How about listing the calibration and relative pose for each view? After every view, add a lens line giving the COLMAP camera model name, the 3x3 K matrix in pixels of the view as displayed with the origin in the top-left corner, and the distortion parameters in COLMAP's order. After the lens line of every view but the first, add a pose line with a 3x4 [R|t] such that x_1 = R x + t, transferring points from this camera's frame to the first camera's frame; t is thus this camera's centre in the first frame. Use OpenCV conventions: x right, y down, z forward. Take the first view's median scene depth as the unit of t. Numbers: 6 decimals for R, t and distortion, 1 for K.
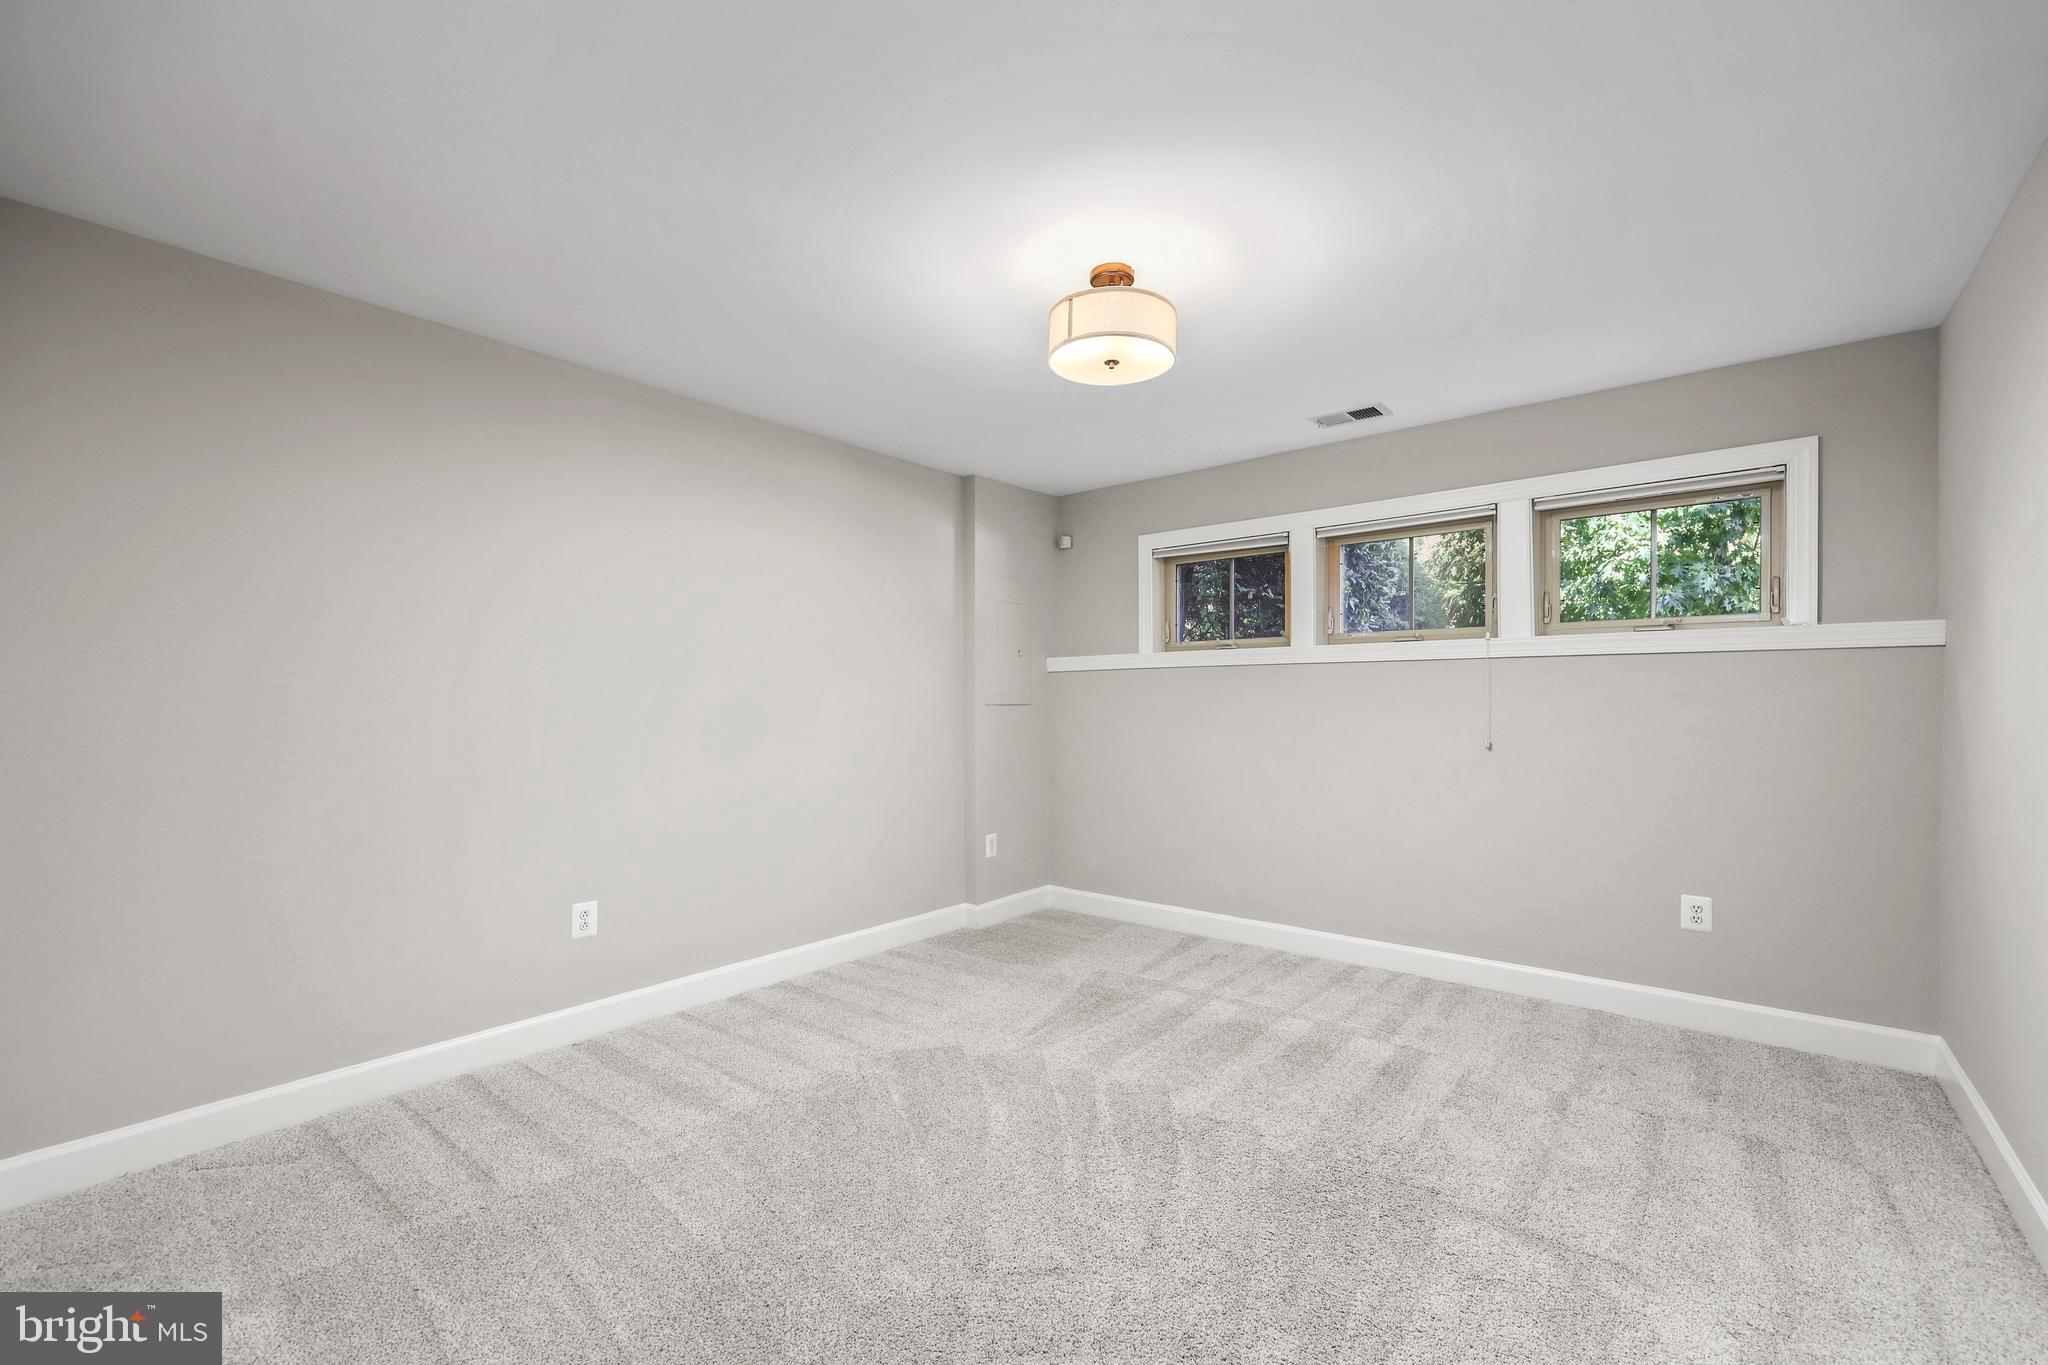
lens RADIAL K [[849.5, 0, 1027.9], [0, 849.5, 694.6], [0, 0, 1]] dist [-0.005874, -0.000219]
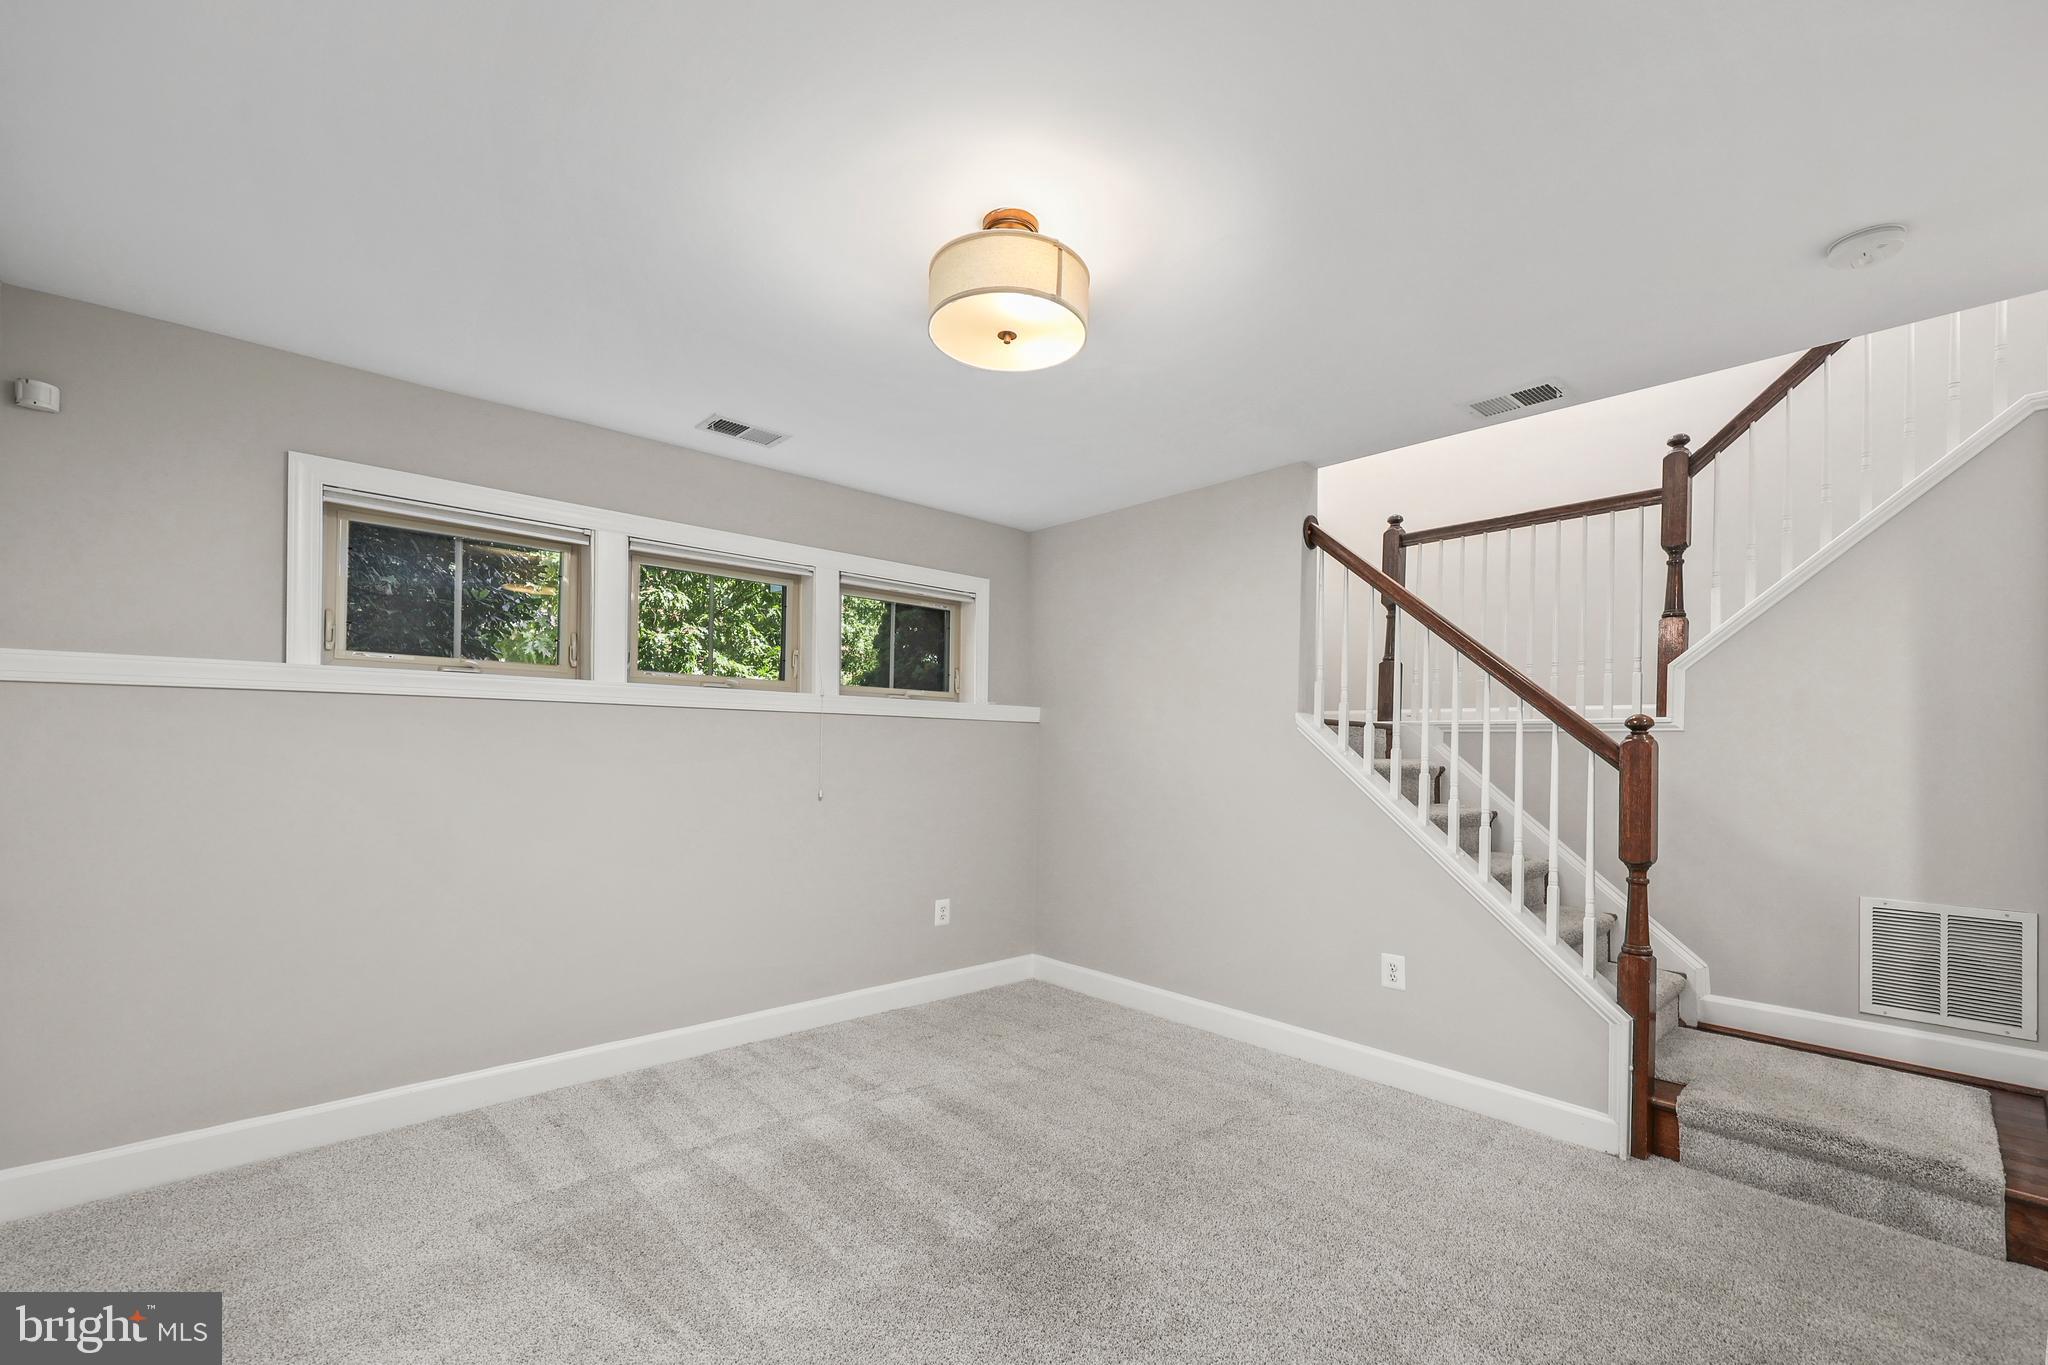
lens RADIAL K [[849.5, 0, 1052.1], [0, 849.5, 749.6], [0, 0, 1]] dist [-0.005874, -0.000219]
pose [[0.131410, 0.002999, 0.991324, -0.482375], [-0.021282, 0.999773, -0.000203, -0.004006], [-0.991100, -0.021071, 0.131444, 0.599650]]
